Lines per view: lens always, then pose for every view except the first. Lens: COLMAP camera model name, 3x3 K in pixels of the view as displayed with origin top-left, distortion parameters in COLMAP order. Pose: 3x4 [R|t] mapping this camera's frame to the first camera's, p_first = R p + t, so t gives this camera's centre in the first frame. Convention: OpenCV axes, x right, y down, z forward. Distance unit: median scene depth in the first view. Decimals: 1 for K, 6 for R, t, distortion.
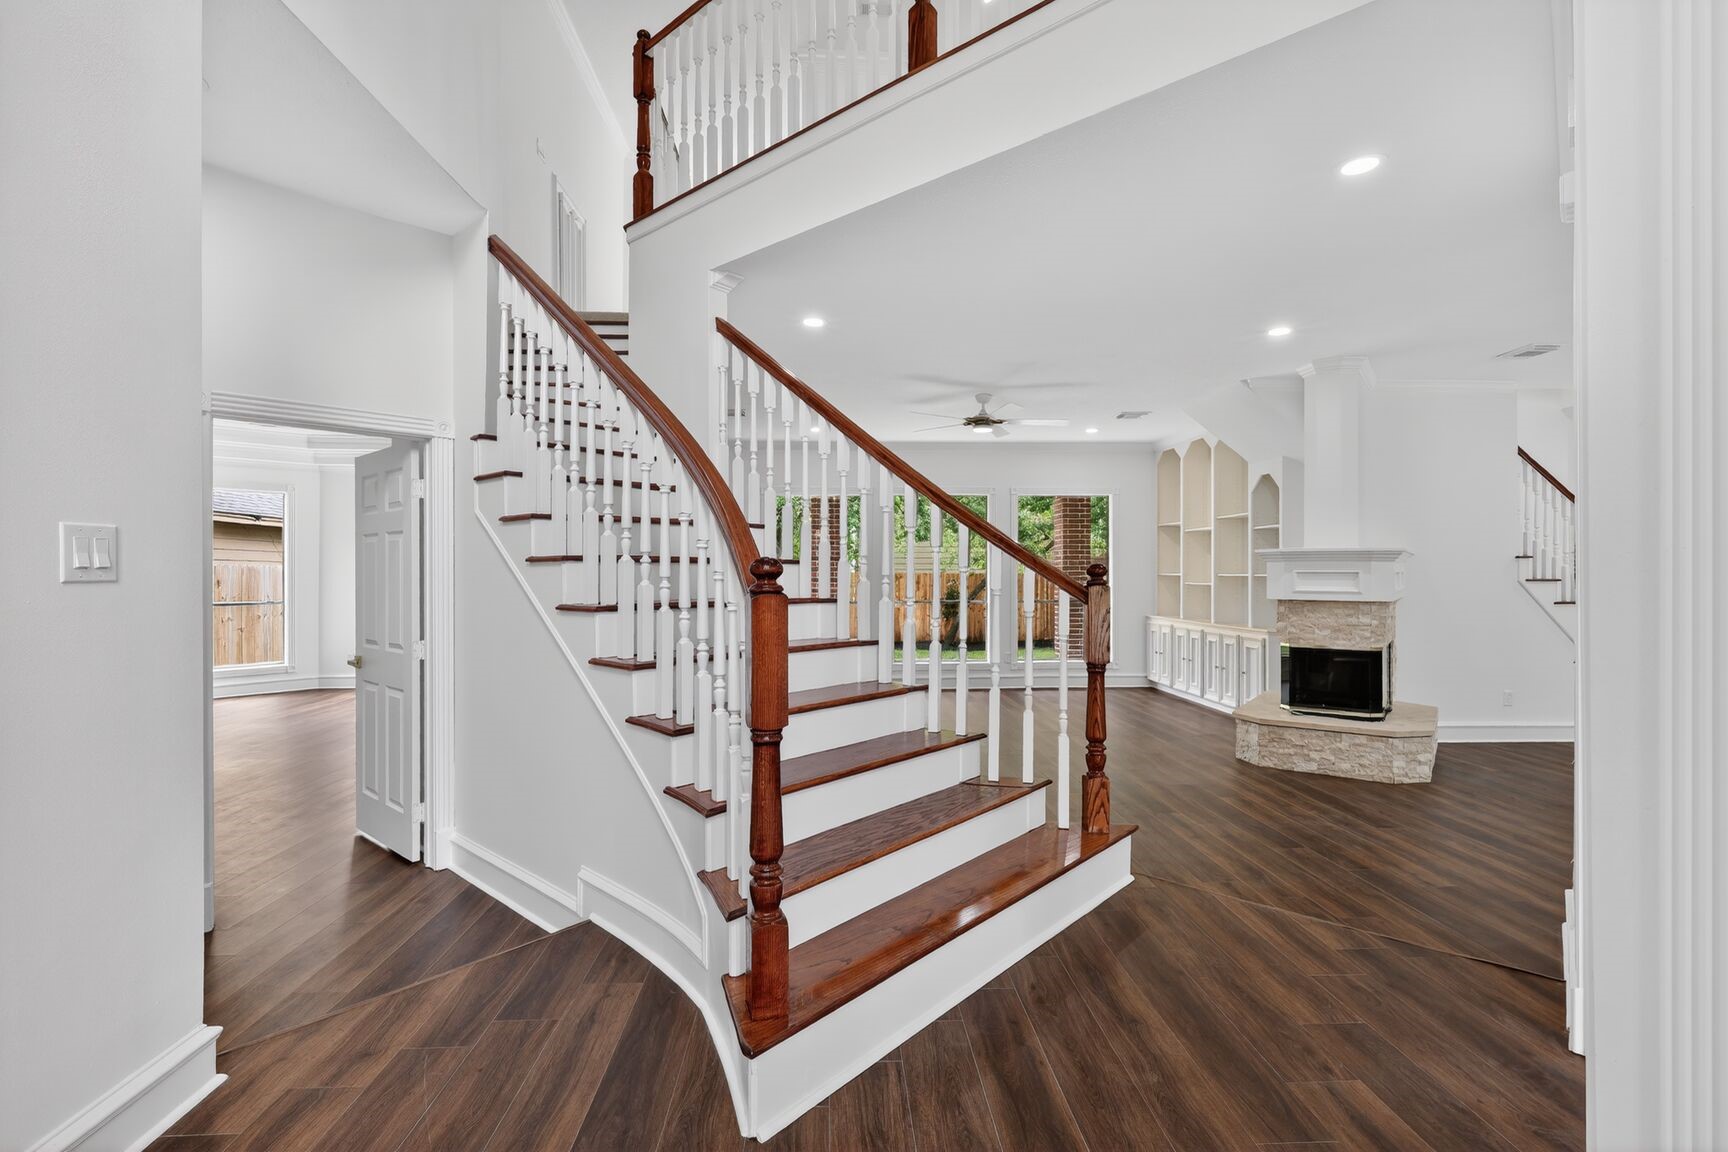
lens RADIAL K [[798.9, 0, 874.6], [0, 798.9, 570.5], [0, 0, 1]] dist [0.001239, 0.000152]
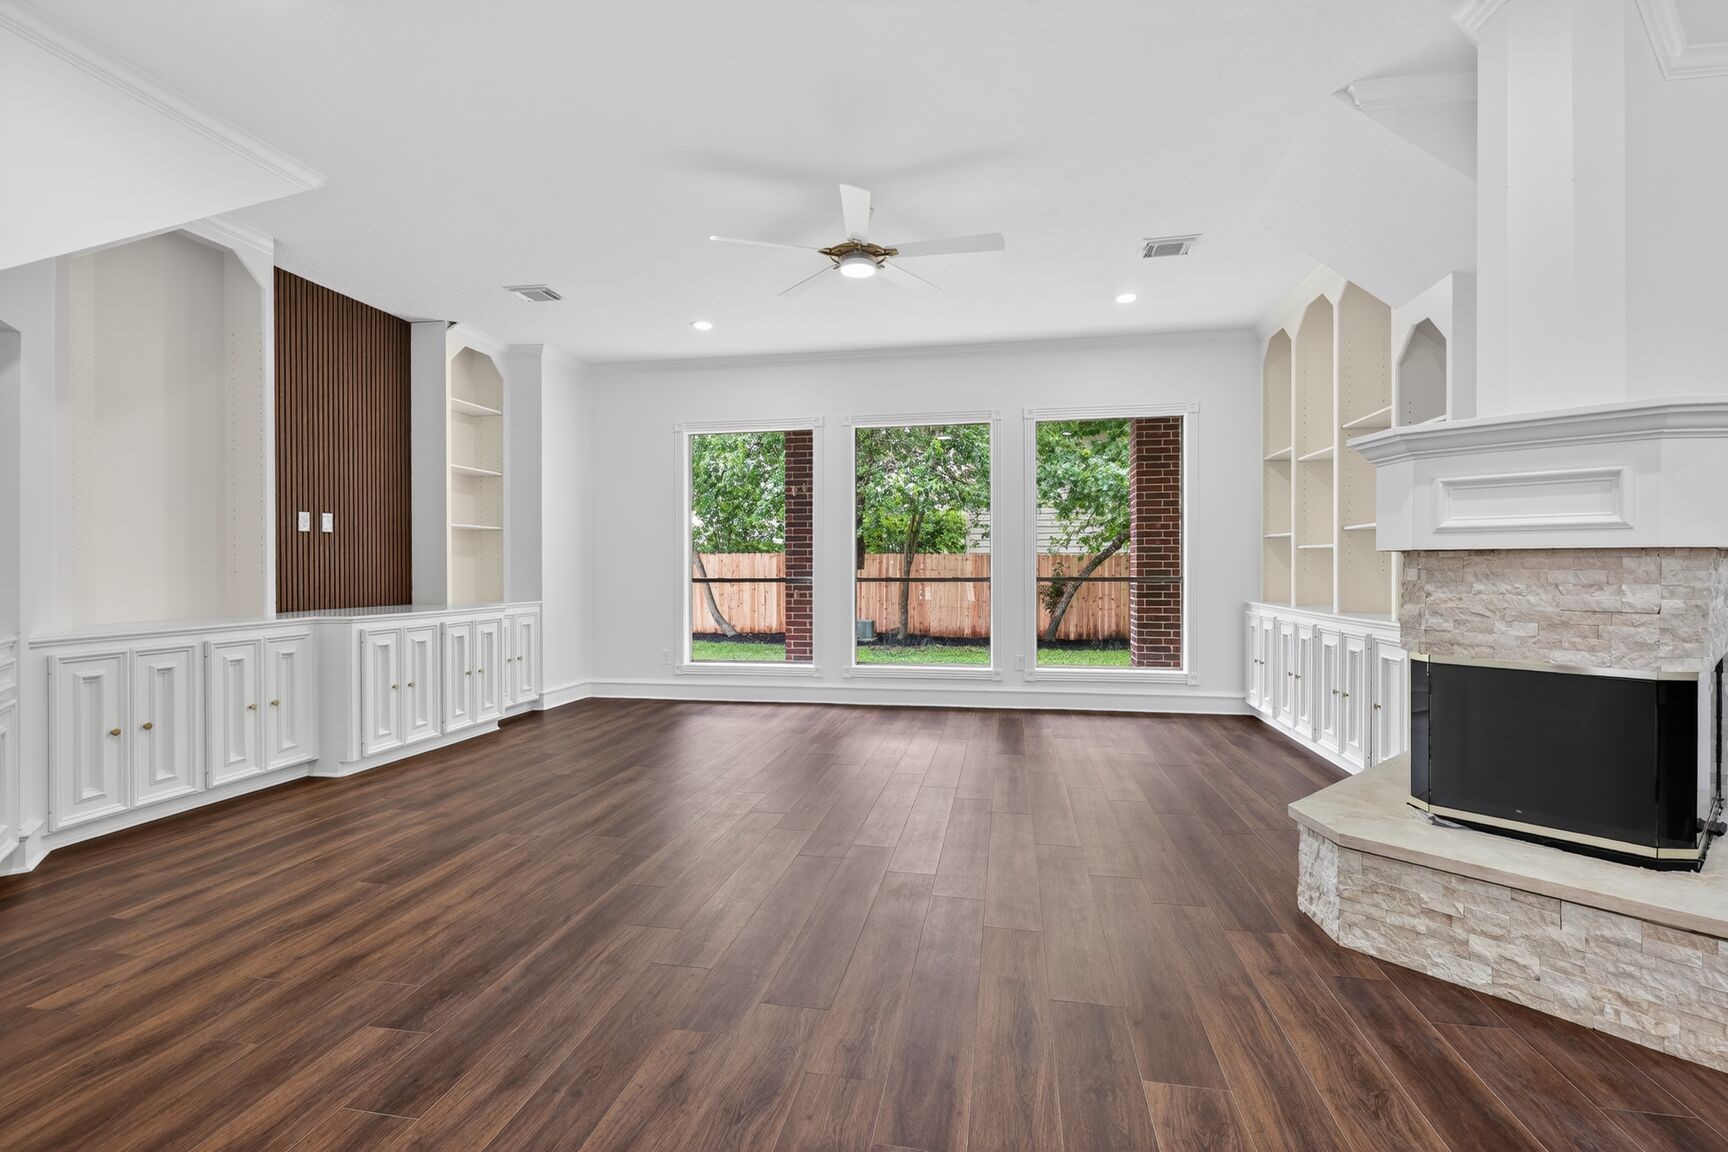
lens RADIAL K [[798.9, 0, 874.6], [0, 798.9, 570.5], [0, 0, 1]] dist [0.001239, 0.000152]
pose [[0.972894, 0.001325, -0.231246, 0.331980], [0.000252, 0.999977, 0.006790, 0.044067], [0.231250, -0.006664, 0.972872, 0.523156]]
